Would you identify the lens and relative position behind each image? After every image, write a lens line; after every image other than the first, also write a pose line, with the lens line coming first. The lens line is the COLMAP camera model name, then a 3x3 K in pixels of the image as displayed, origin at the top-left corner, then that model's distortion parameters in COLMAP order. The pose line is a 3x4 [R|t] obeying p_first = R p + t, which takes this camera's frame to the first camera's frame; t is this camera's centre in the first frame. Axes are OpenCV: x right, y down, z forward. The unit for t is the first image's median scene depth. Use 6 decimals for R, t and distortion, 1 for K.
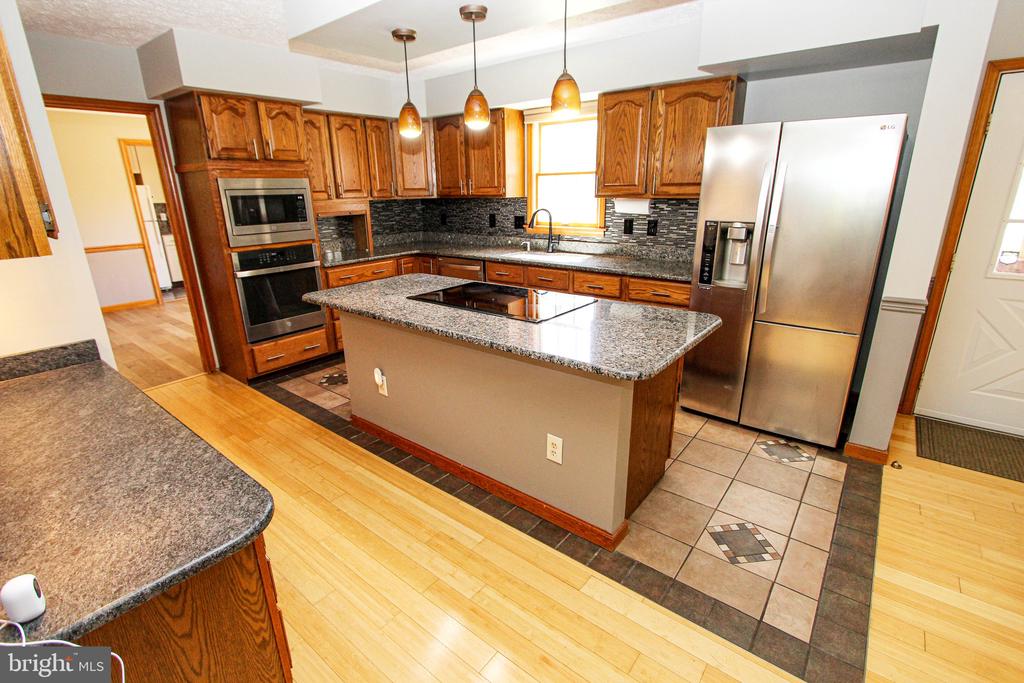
lens RADIAL K [[473.6, 0, 513.0], [0, 473.6, 344.0], [0, 0, 1]] dist [-0.023300, 0.004072]
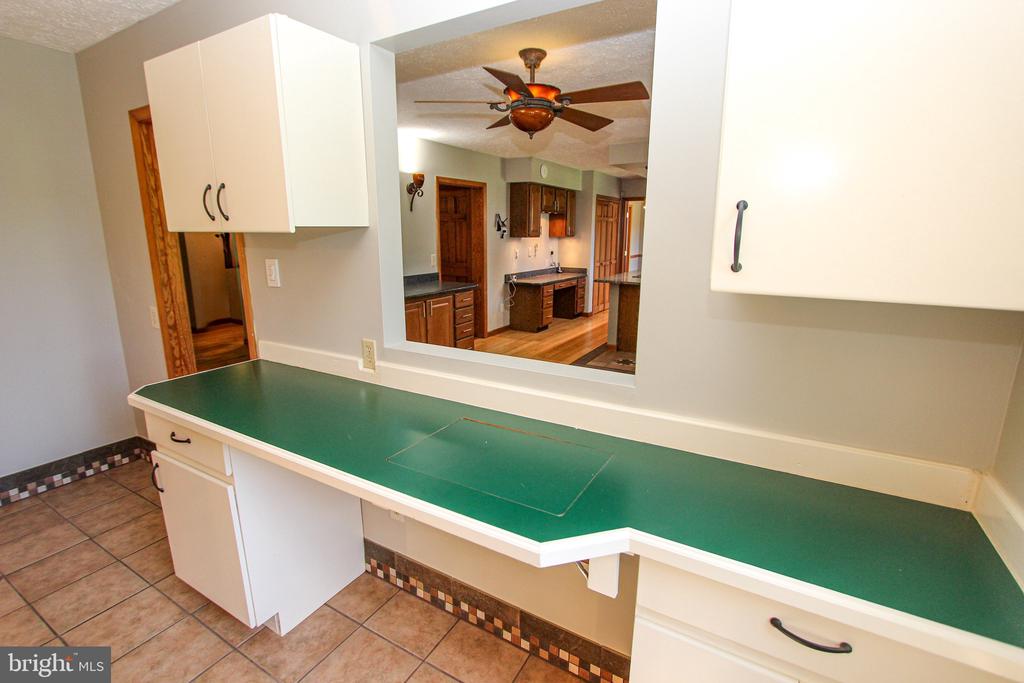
lens RADIAL K [[473.6, 0, 509.8], [0, 473.6, 335.7], [0, 0, 1]] dist [-0.023300, 0.004072]
pose [[0.139883, 0.230308, -0.963011, 1.781689], [-0.312542, 0.933123, 0.177761, 0.008317], [0.939548, 0.276116, 0.202509, -0.122122]]
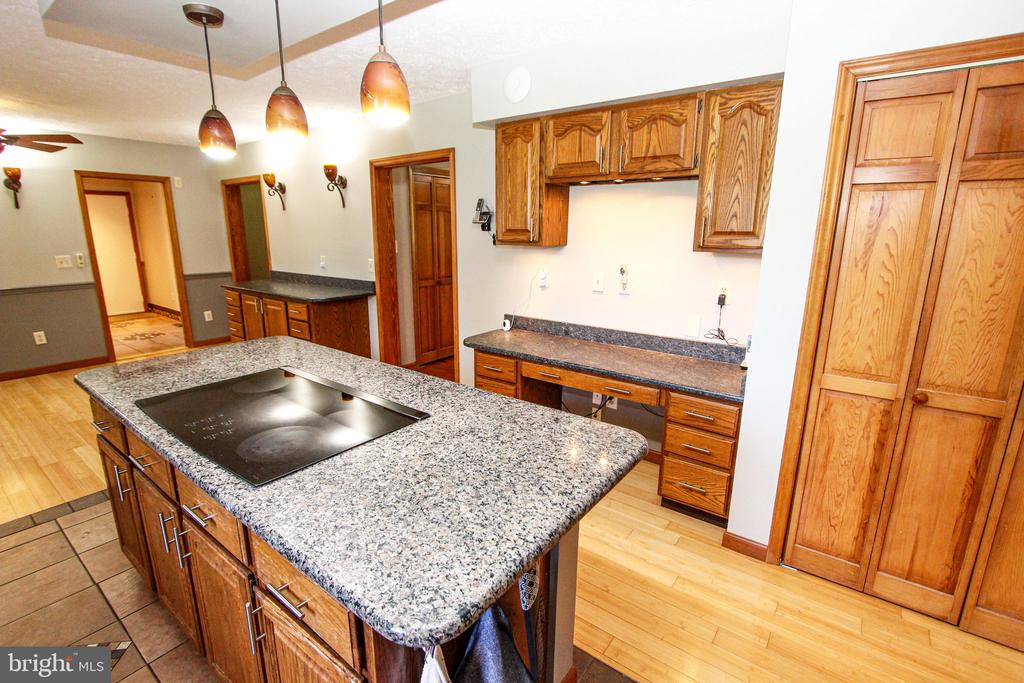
lens RADIAL K [[473.6, 0, 513.7], [0, 473.6, 342.4], [0, 0, 1]] dist [-0.023300, 0.004072]
pose [[-0.999397, 0.019708, -0.028594, -0.250761], [0.001700, 0.850149, 0.526539, -0.381244], [0.034686, 0.526173, -0.849670, 1.153727]]
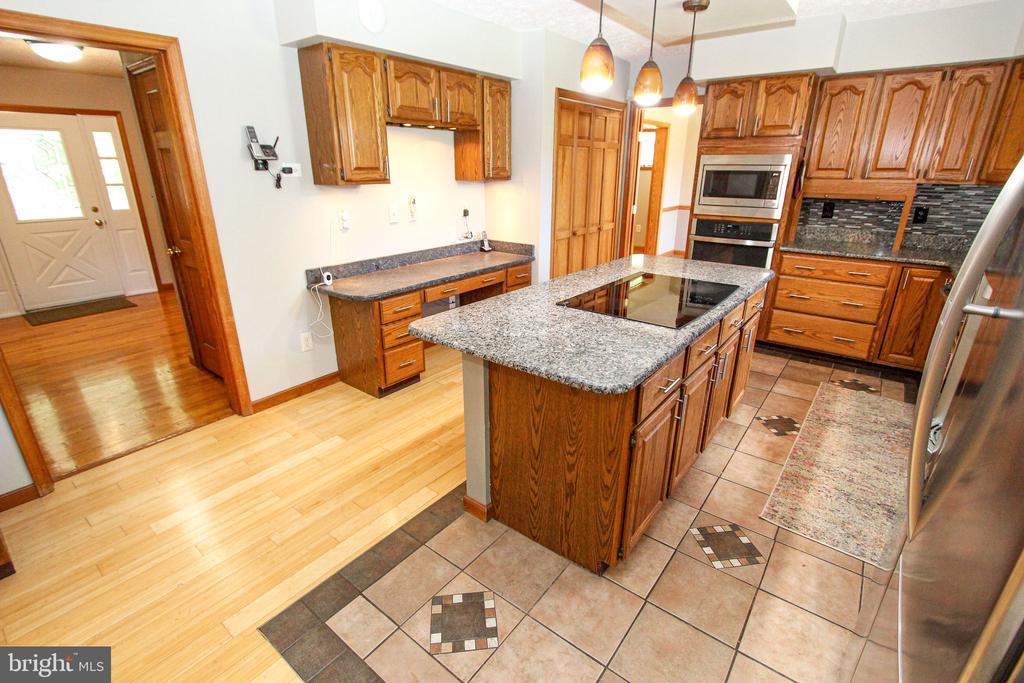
lens RADIAL K [[473.6, 0, 502.8], [0, 473.6, 342.2], [0, 0, 1]] dist [-0.023300, 0.004072]
pose [[-0.000729, 0.362511, -0.931979, 0.646730], [-0.311576, 0.885505, 0.344677, -0.180655], [0.950221, 0.290633, 0.112304, 0.506569]]
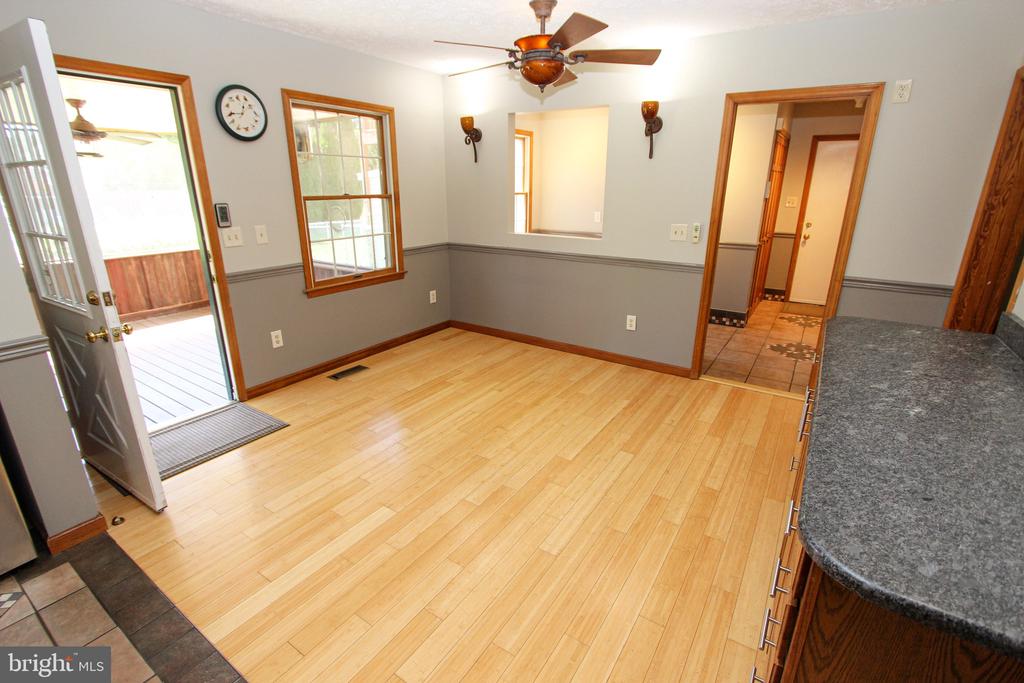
lens RADIAL K [[473.6, 0, 511.3], [0, 473.6, 344.2], [0, 0, 1]] dist [-0.023300, 0.004072]
pose [[-0.079497, -0.305448, 0.948884, 0.044047], [0.307356, 0.898009, 0.314821, -0.059179], [-0.948268, 0.316673, 0.022492, 0.153456]]
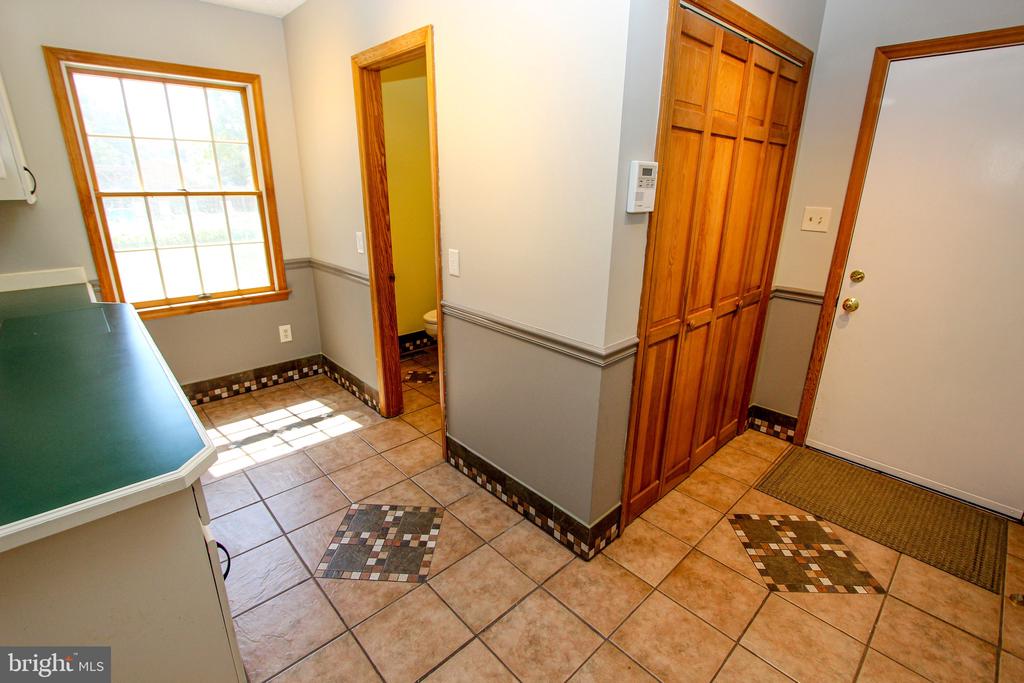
lens RADIAL K [[473.6, 0, 503.0], [0, 473.6, 338.6], [0, 0, 1]] dist [-0.023300, 0.004072]
pose [[0.157984, -0.294432, 0.942524, 1.019112], [0.298118, 0.924192, 0.238735, 0.204171], [-0.941364, 0.243267, 0.233783, -0.675198]]
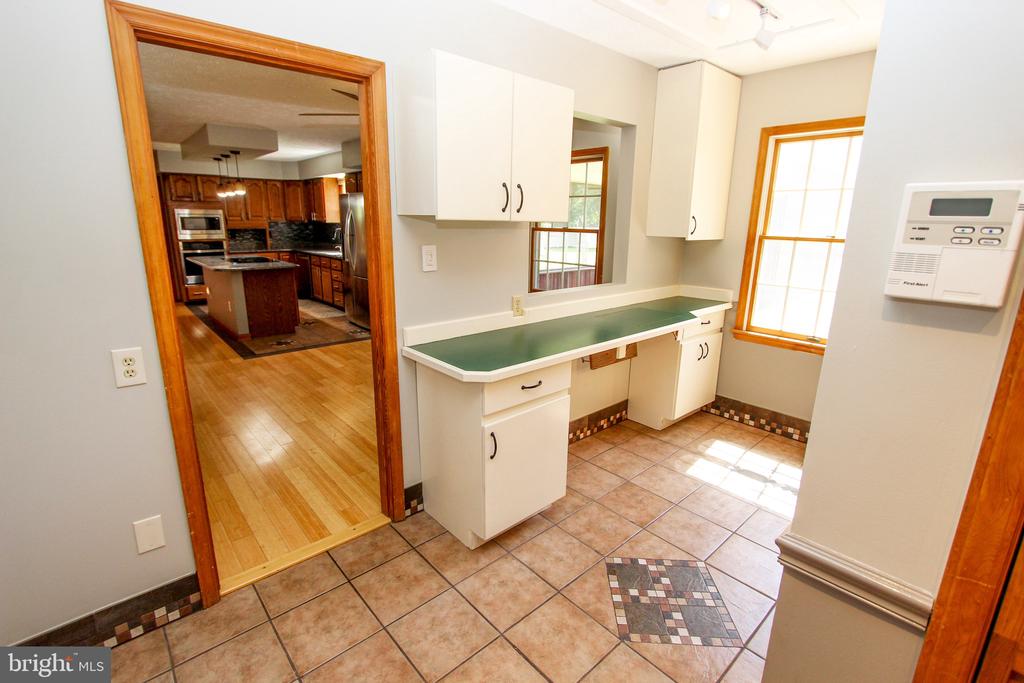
lens RADIAL K [[473.6, 0, 510.9], [0, 473.6, 335.9], [0, 0, 1]] dist [-0.023300, 0.004072]
pose [[0.985046, 0.071339, -0.156831, 1.358820], [-0.083248, 0.994016, -0.070719, 0.281010], [0.150848, 0.082718, 0.985090, -0.932186]]
